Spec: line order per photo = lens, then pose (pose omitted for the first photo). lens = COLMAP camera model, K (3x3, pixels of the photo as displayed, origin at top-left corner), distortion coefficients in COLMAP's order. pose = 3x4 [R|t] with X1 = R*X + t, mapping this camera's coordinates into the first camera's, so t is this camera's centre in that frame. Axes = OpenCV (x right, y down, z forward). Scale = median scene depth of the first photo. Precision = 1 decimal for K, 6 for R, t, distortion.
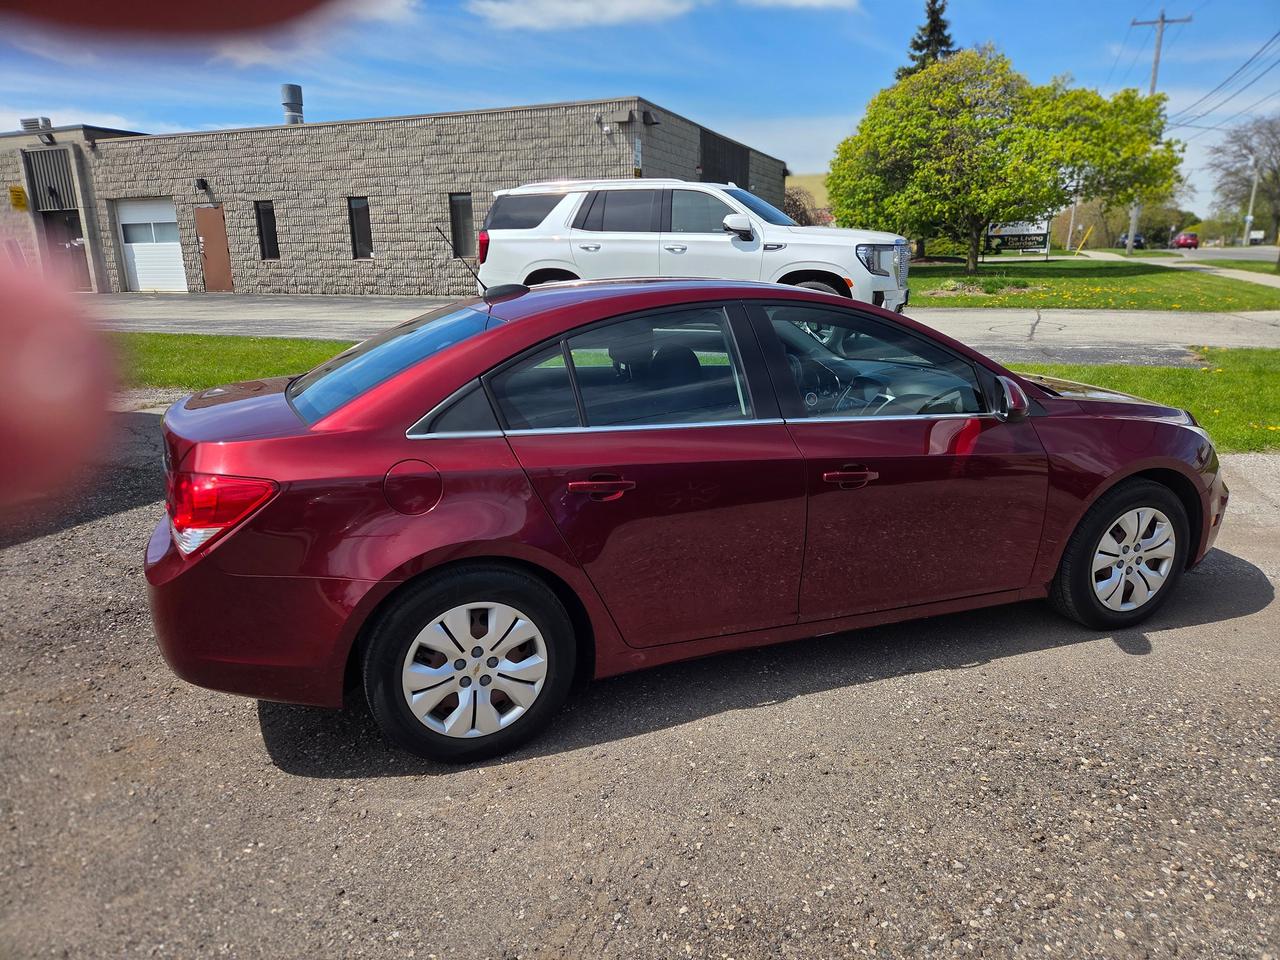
lens RADIAL K [[860.0, 0, 643.9], [0, 860.0, 484.9], [0, 0, 1]] dist [0.075501, -0.066973]
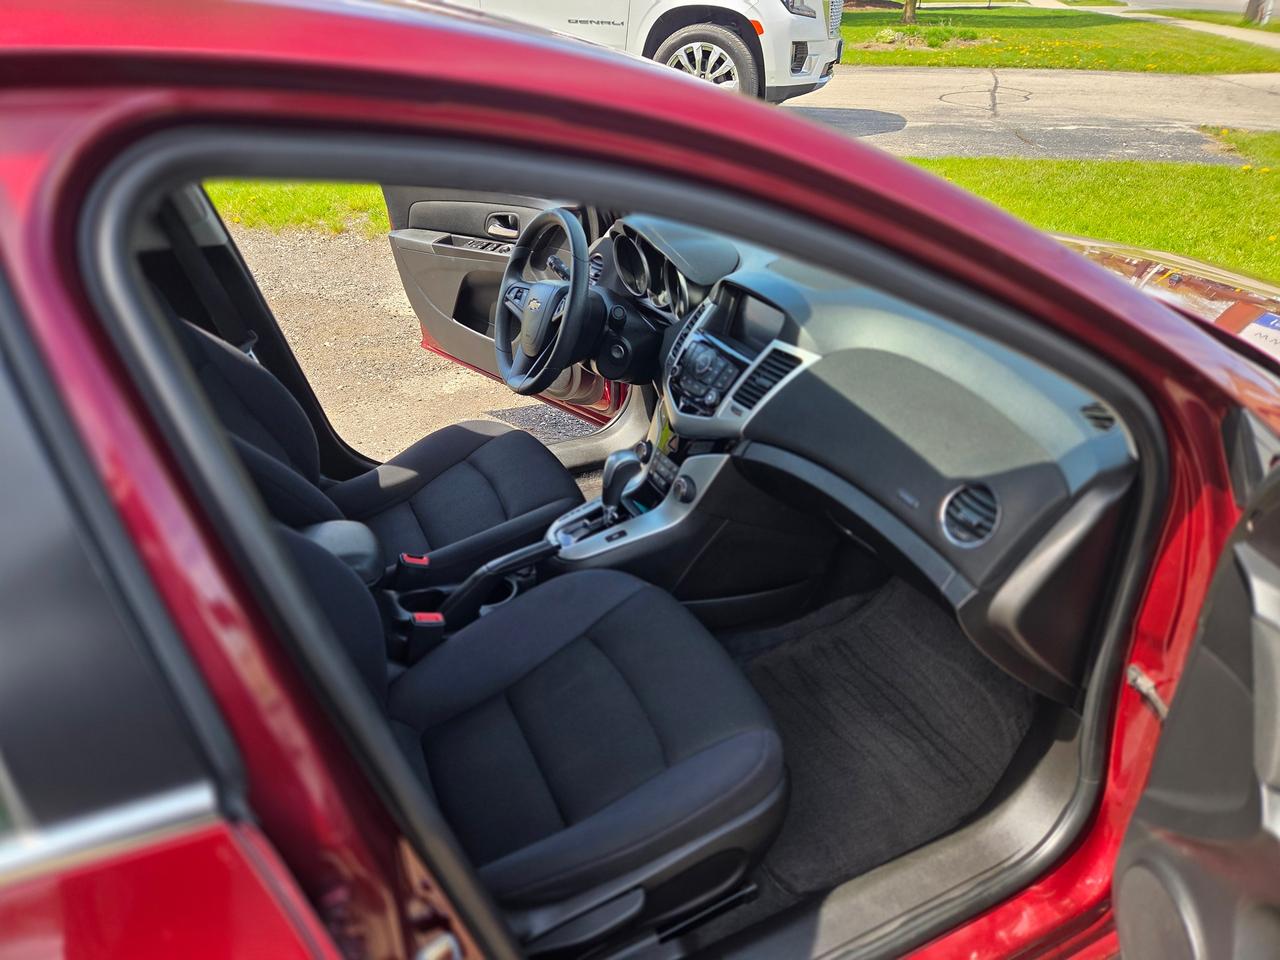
lens RADIAL K [[860.0, 0, 644.2], [0, 860.0, 481.3], [0, 0, 1]] dist [0.075501, -0.066973]
pose [[0.995404, -0.035721, 0.088855, 0.042323], [0.012972, 0.969572, 0.244464, -0.032719], [-0.094883, -0.242188, 0.965579, 0.149513]]
